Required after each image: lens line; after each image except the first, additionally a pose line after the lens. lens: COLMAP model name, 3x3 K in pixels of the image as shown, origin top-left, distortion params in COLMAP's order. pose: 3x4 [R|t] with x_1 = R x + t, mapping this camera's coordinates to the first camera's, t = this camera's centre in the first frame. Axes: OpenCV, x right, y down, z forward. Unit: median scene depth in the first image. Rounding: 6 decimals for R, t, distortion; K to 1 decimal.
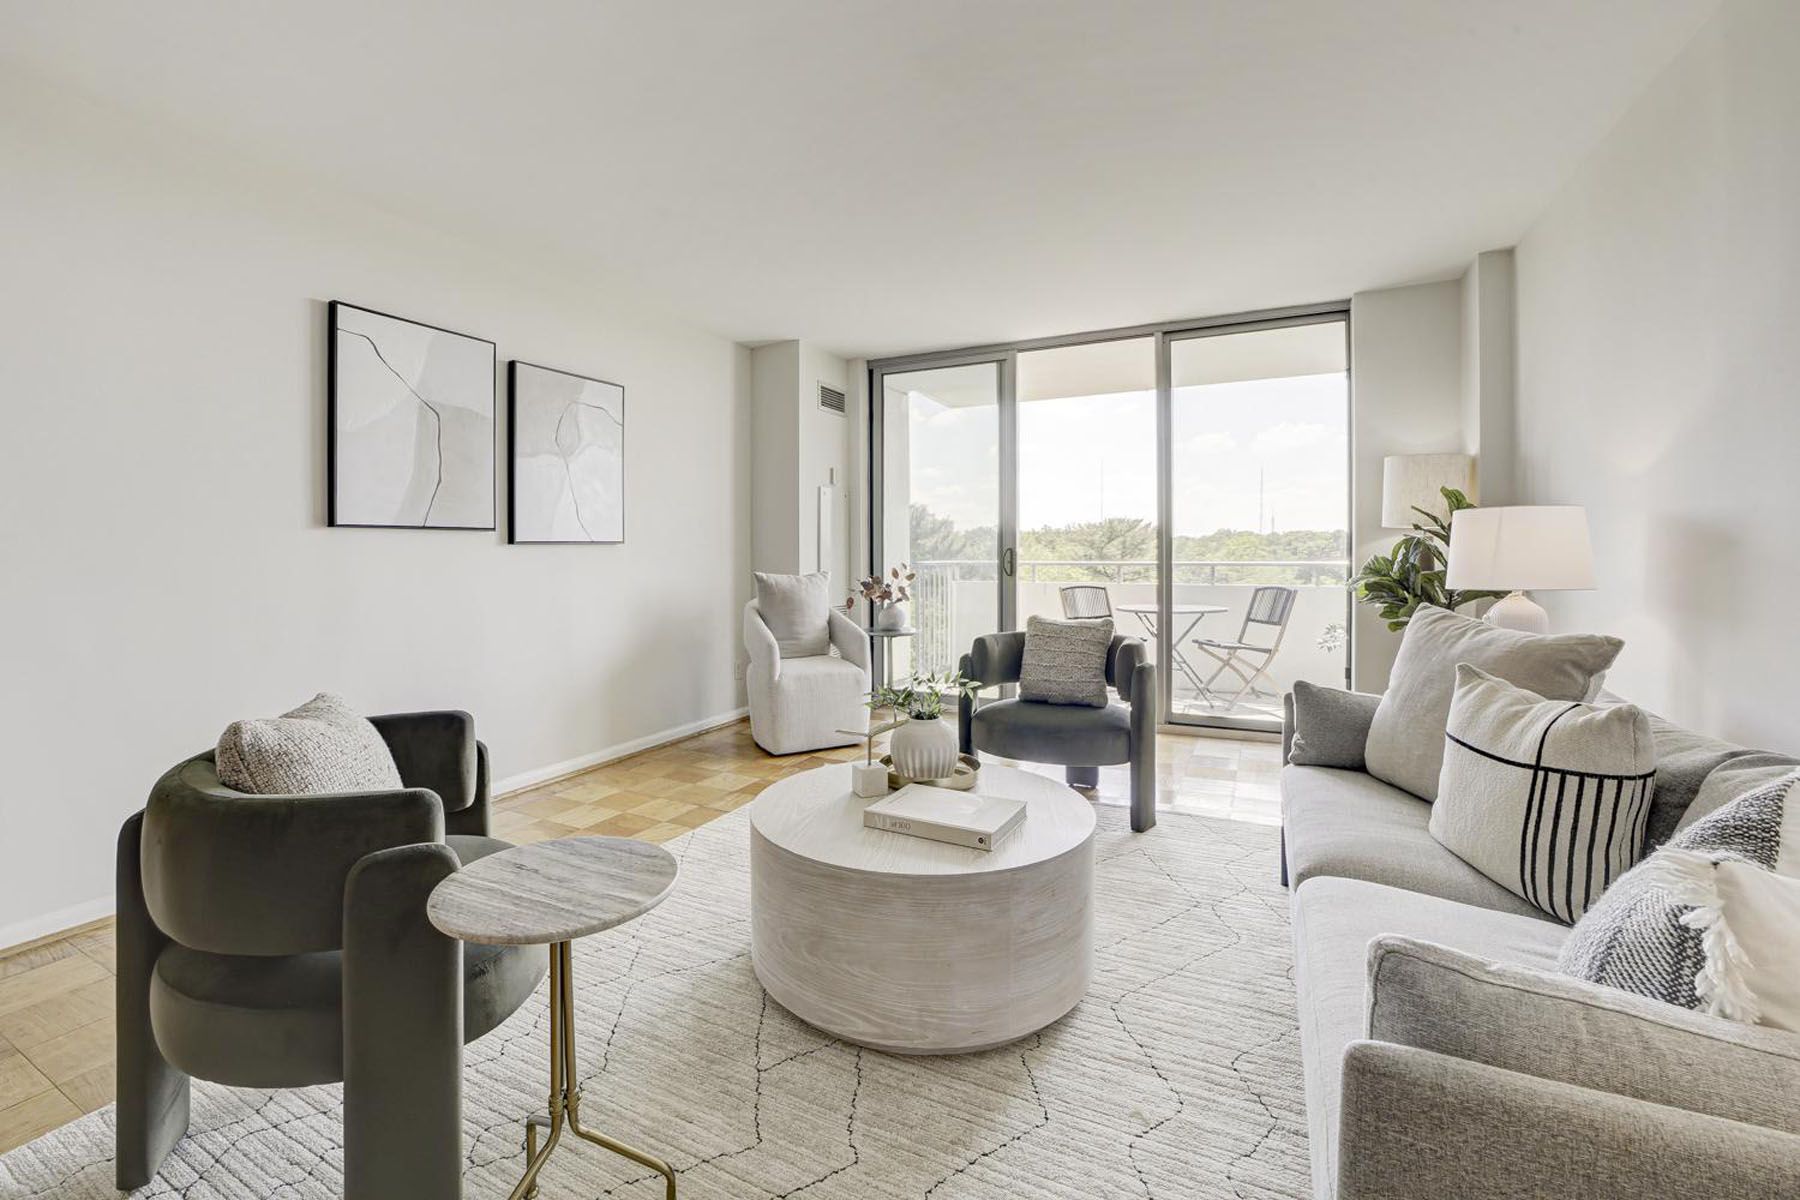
lens RADIAL K [[771.4, 0, 876.7], [0, 771.4, 546.8], [0, 0, 1]] dist [-0.016738, -0.000081]
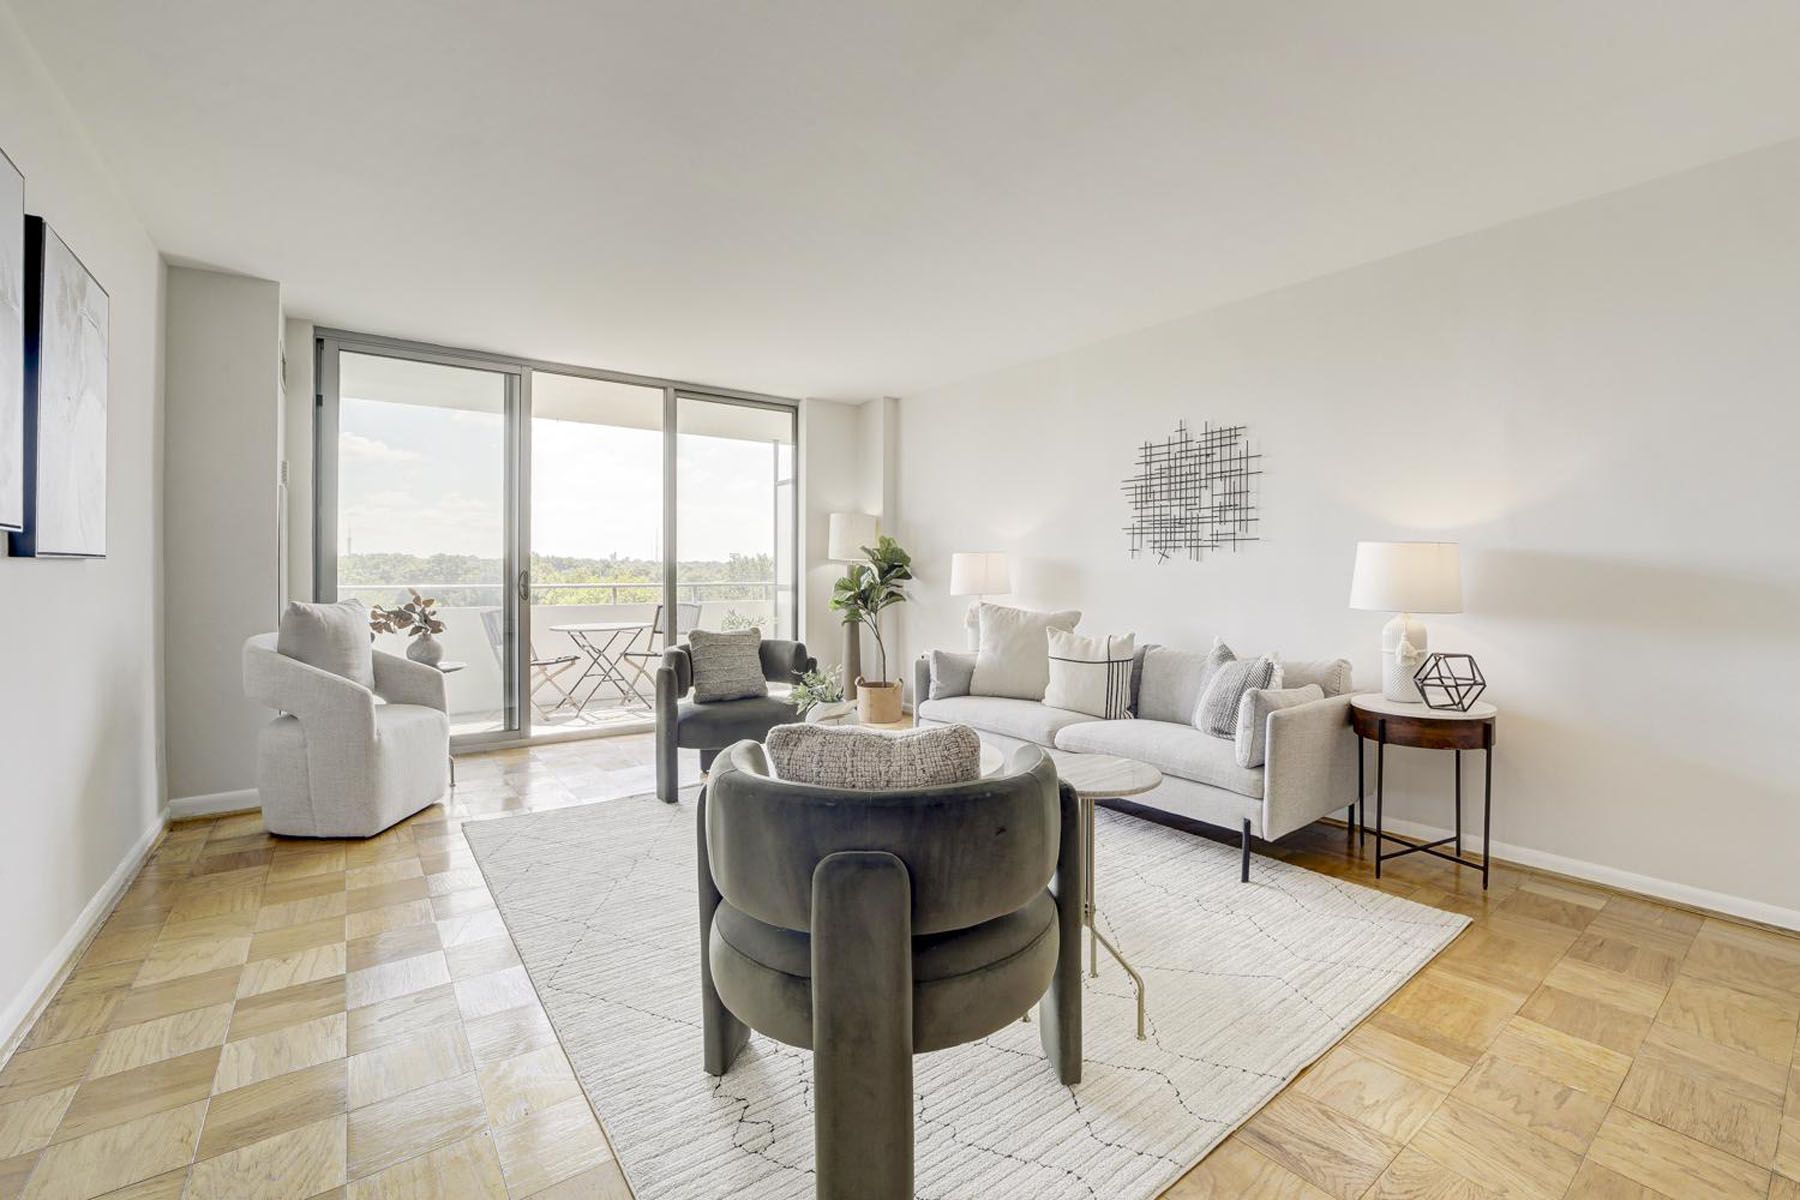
lens RADIAL K [[745.7, 0, 927.8], [0, 745.7, 585.4], [0, 0, 1]] dist [-0.024244, 0.000666]
pose [[0.421569, -0.011695, 0.906721, -0.459885], [-0.006456, 0.999853, 0.015898, 0.001702], [-0.906773, -0.012556, 0.421431, 0.150239]]
